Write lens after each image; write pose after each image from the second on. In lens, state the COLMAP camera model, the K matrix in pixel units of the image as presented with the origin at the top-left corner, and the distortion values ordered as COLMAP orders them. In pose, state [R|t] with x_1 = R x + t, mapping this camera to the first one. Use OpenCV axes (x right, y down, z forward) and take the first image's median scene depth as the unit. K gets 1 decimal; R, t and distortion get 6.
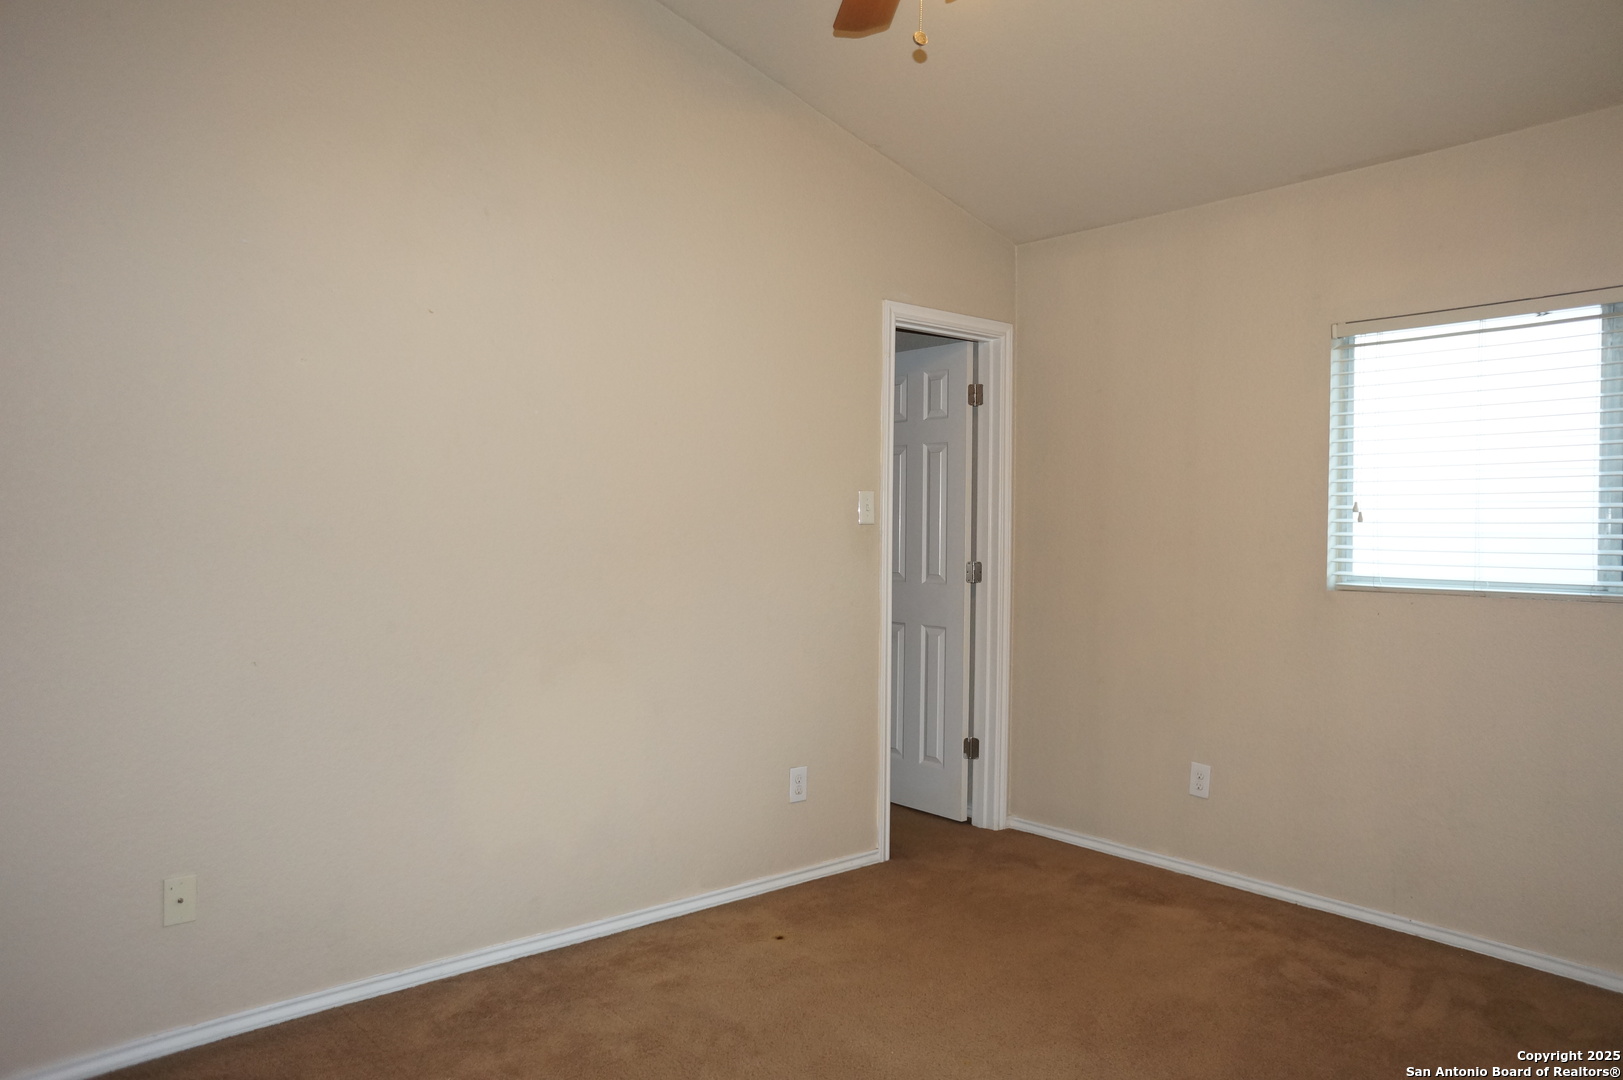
lens RADIAL K [[1119.8, 0, 817.4], [0, 1119.8, 540.3], [0, 0, 1]] dist [-0.062436, 0.092880]
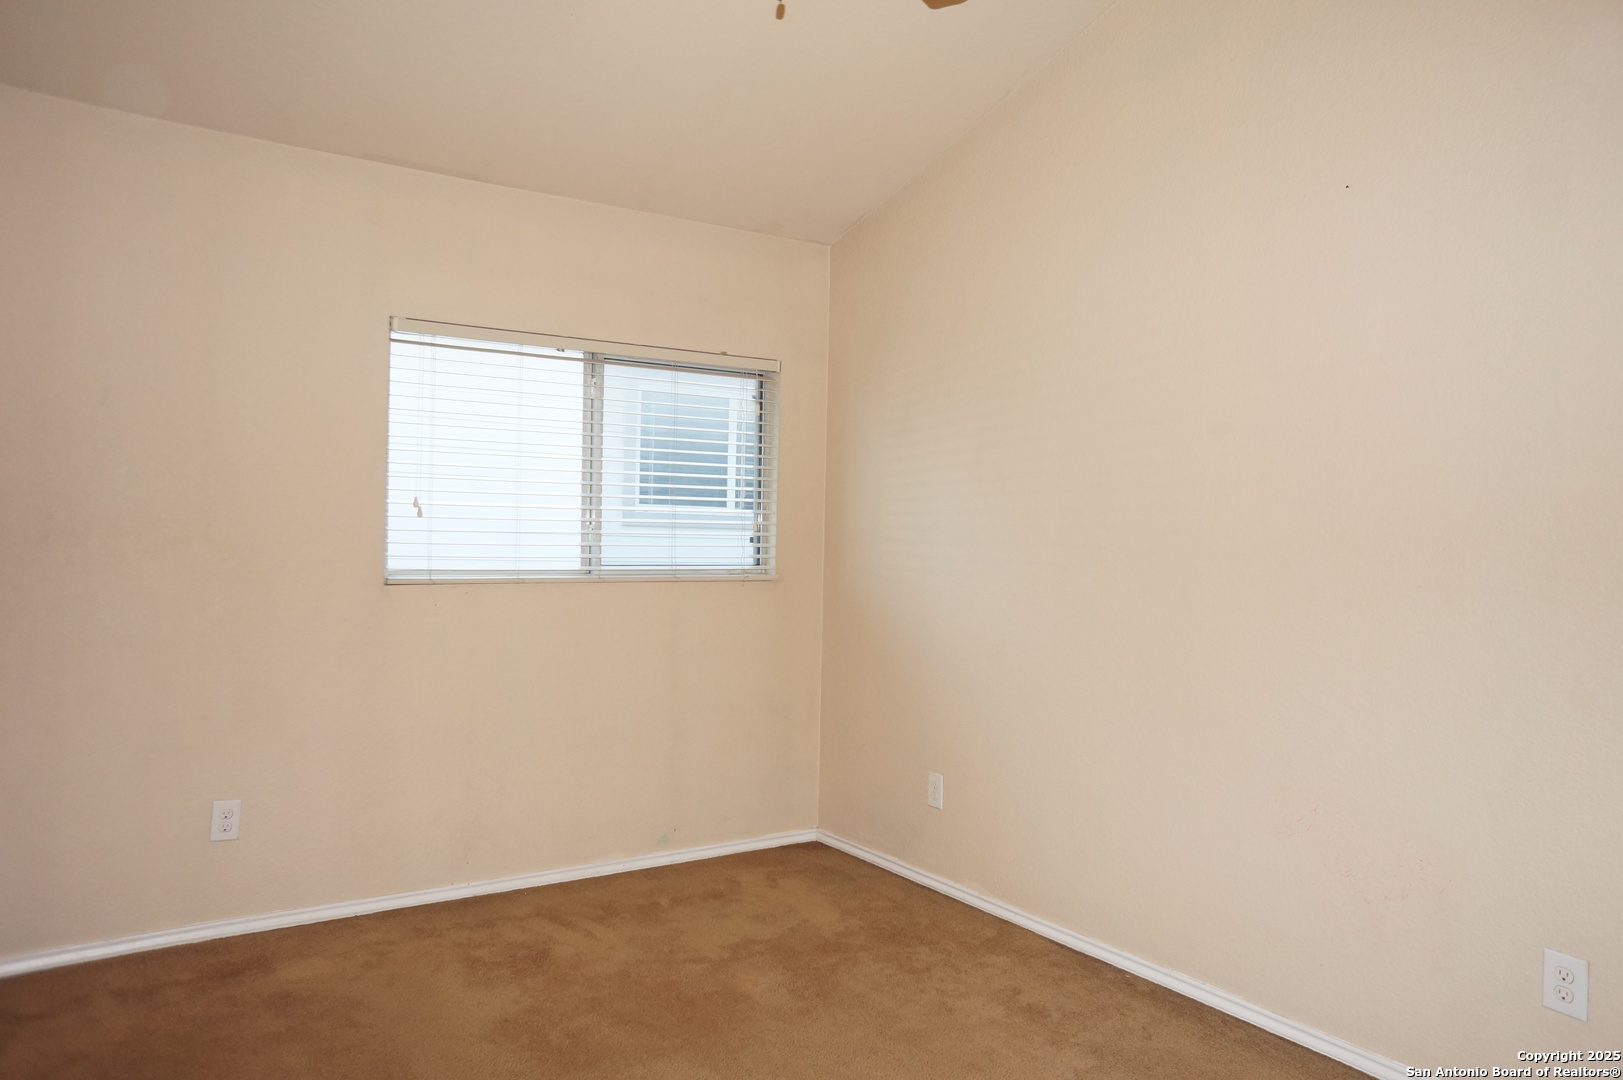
lens RADIAL K [[1119.8, 0, 817.3], [0, 1119.8, 535.9], [0, 0, 1]] dist [-0.062436, 0.092880]
pose [[0.118888, -0.006030, 0.992889, -0.509876], [-0.004936, 0.999966, 0.006664, -0.007919], [-0.992895, -0.005693, 0.118854, 0.539822]]
